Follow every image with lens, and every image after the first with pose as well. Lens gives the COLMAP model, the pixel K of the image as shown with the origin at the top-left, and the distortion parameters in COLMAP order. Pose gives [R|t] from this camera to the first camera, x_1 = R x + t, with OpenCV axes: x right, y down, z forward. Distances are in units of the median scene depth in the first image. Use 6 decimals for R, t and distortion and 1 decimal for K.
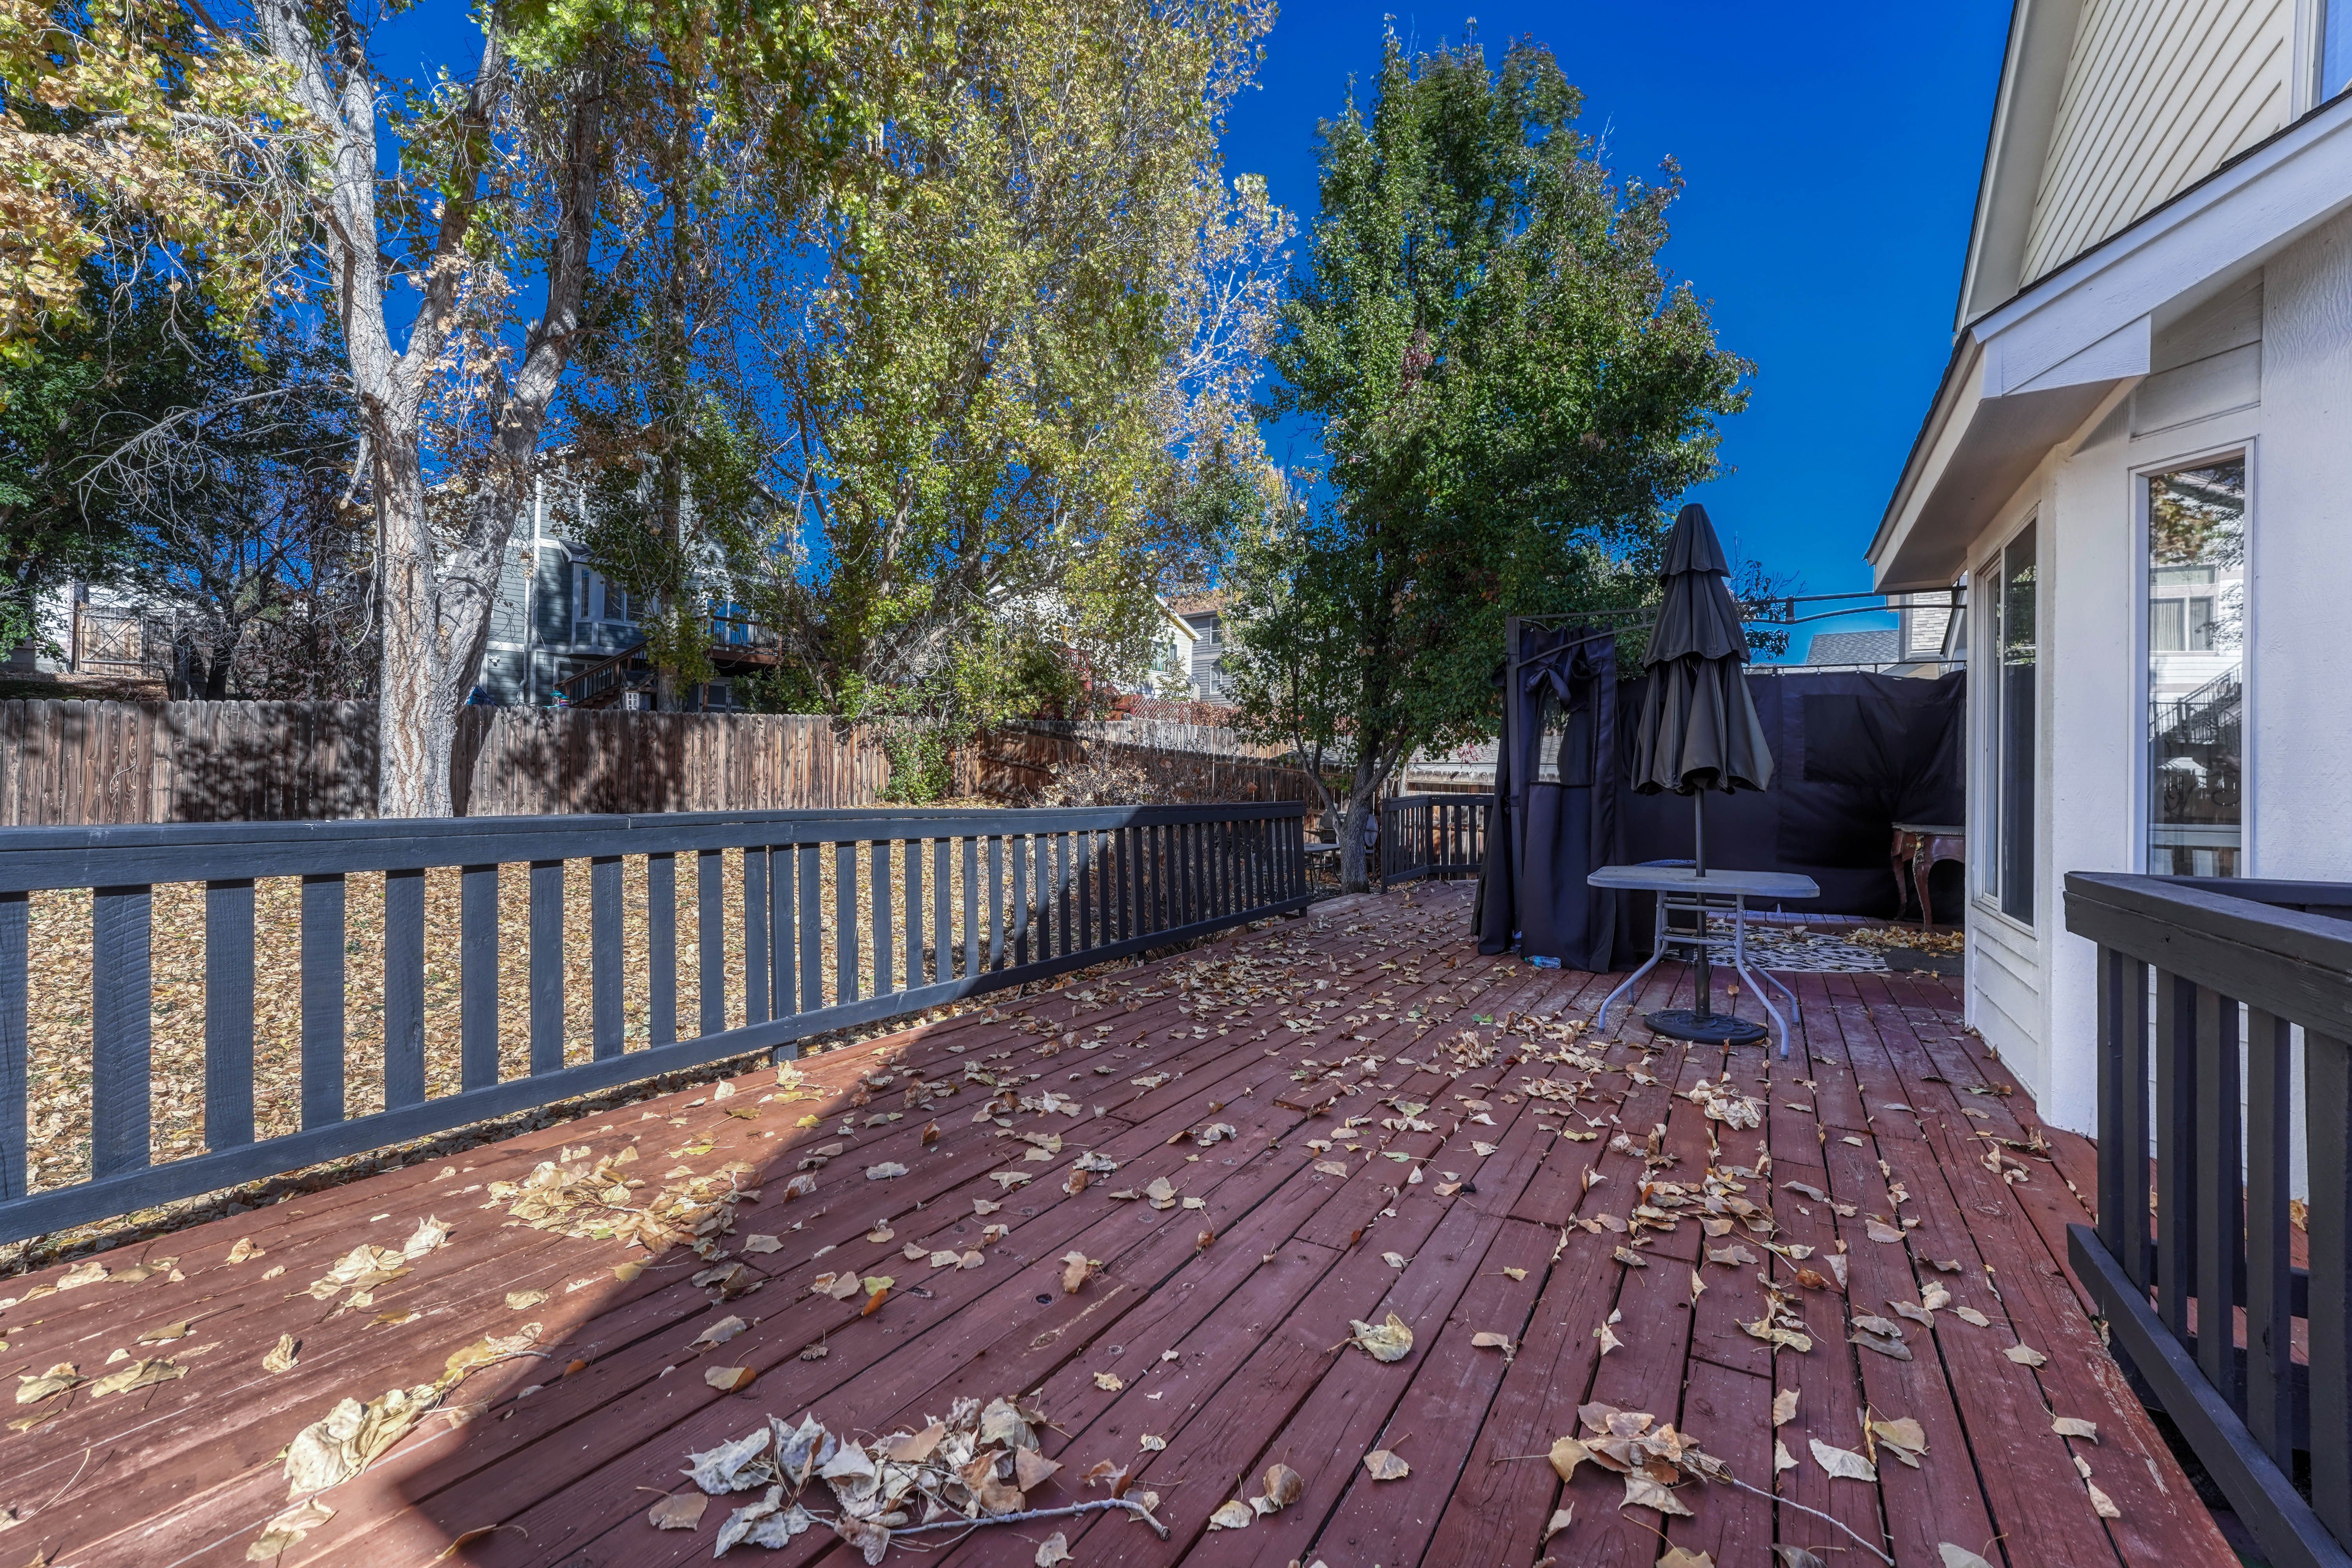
lens RADIAL K [[948.5, 0, 1176.0], [0, 948.5, 784.0], [0, 0, 1]] dist [-0.000690, 0.000000]
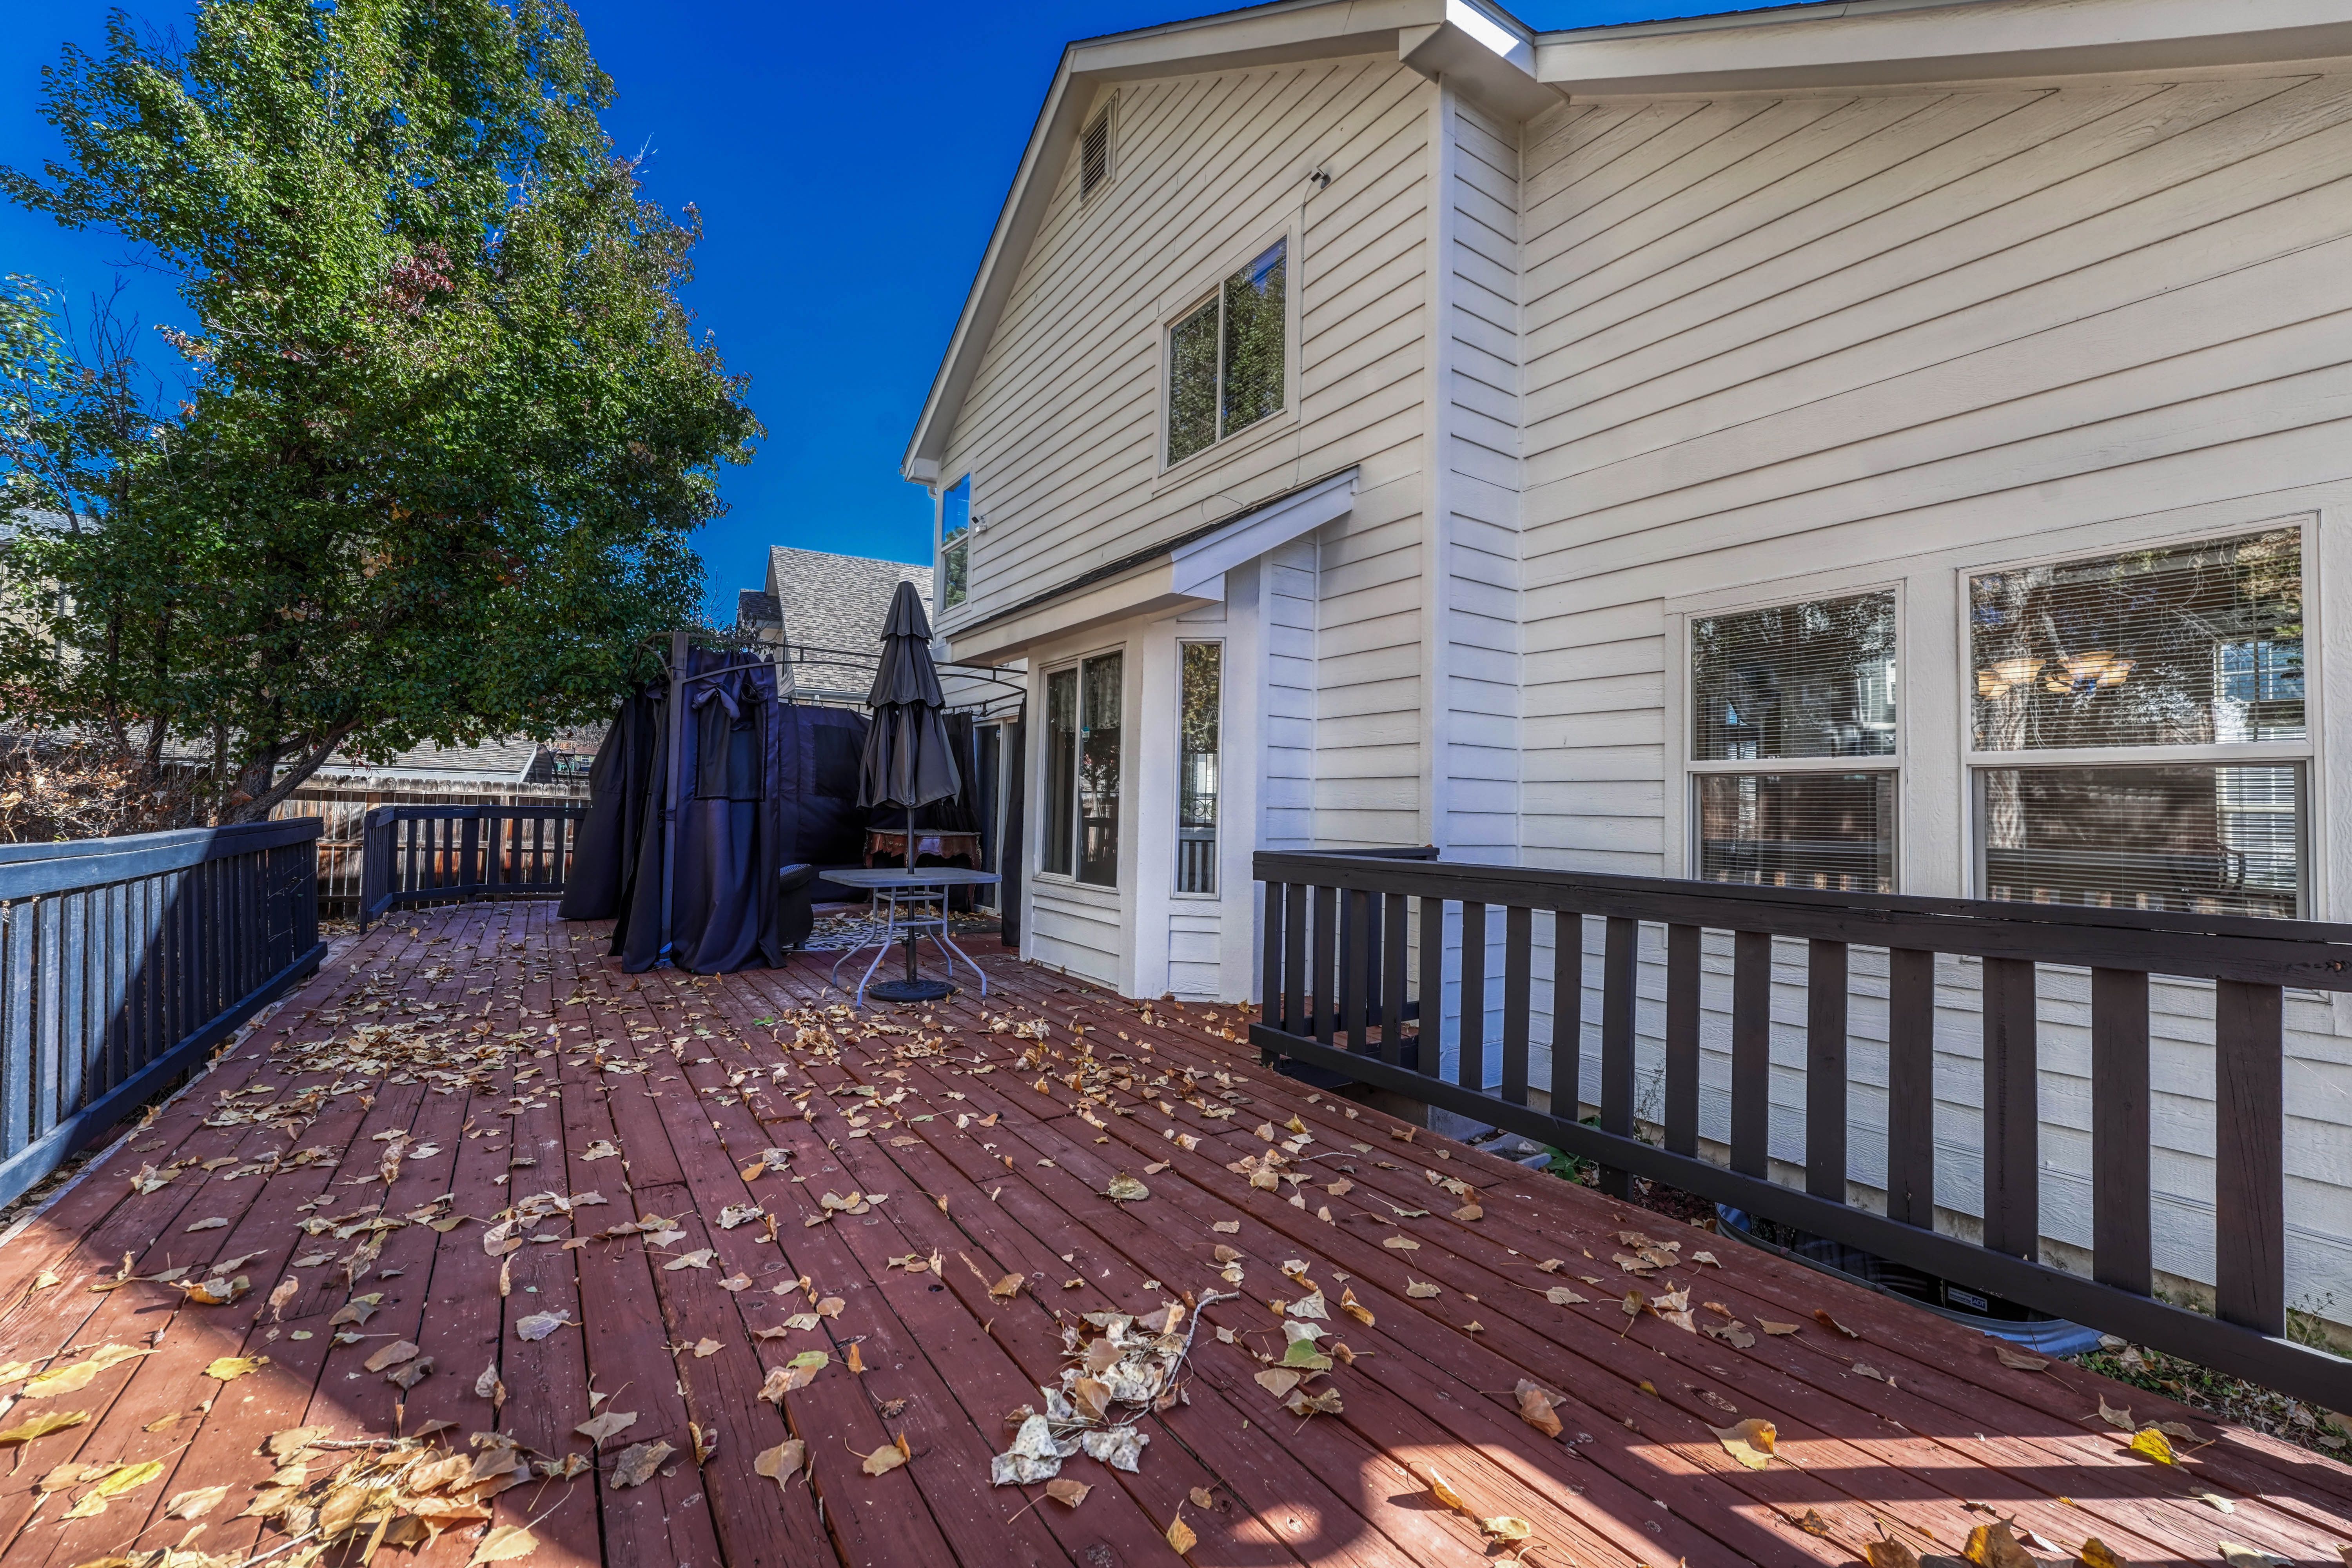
lens RADIAL K [[948.5, 0, 1176.0], [0, 948.5, 784.0], [0, 0, 1]] dist [-0.000690, 0.000000]
pose [[0.420390, 0.018974, 0.907145, -0.562183], [-0.012197, 0.999809, -0.015260, -0.010050], [-0.907262, -0.004649, 0.420541, 0.166660]]
